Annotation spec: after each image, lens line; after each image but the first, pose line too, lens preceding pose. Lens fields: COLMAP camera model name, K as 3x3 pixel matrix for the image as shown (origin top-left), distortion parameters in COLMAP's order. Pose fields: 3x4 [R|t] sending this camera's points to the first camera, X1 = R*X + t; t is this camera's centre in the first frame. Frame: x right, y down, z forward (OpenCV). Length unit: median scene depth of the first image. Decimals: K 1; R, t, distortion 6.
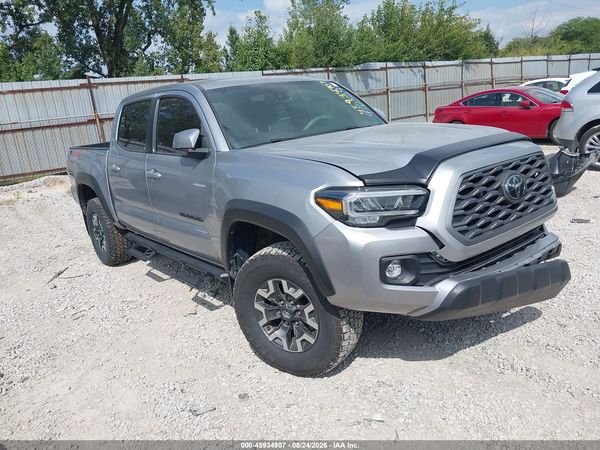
lens RADIAL K [[482.9, 0, 303.0], [0, 482.9, 236.7], [0, 0, 1]] dist [0.013377, -0.019011]
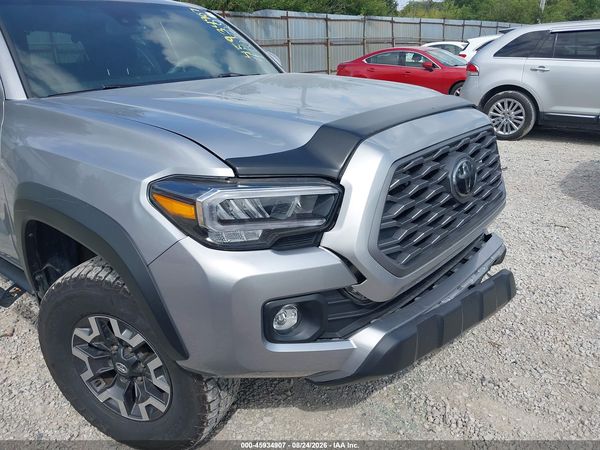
lens RADIAL K [[482.9, 0, 310.3], [0, 482.9, 238.5], [0, 0, 1]] dist [0.013377, -0.019011]
pose [[0.976389, -0.011047, 0.215735, 0.071651], [-0.009090, 0.995706, 0.092125, -0.068743], [-0.215826, -0.091911, 0.972096, 0.331505]]
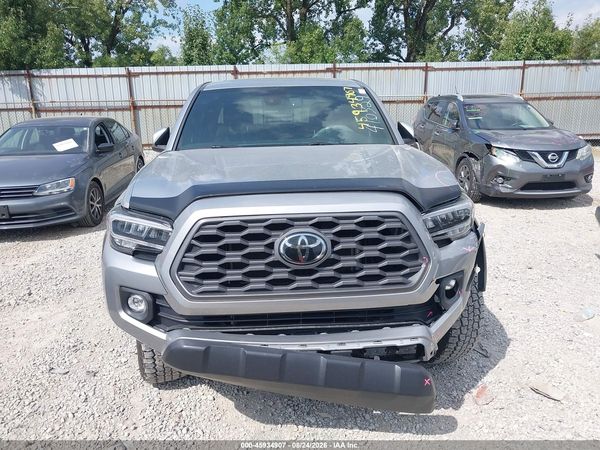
lens RADIAL K [[482.9, 0, 300.7], [0, 482.9, 233.7], [0, 0, 1]] dist [0.013377, -0.019011]
pose [[0.813922, 0.226349, -0.535067, 0.738141], [-0.211633, 0.973218, 0.089771, -0.170765], [0.541056, 0.040171, 0.840026, 0.299223]]
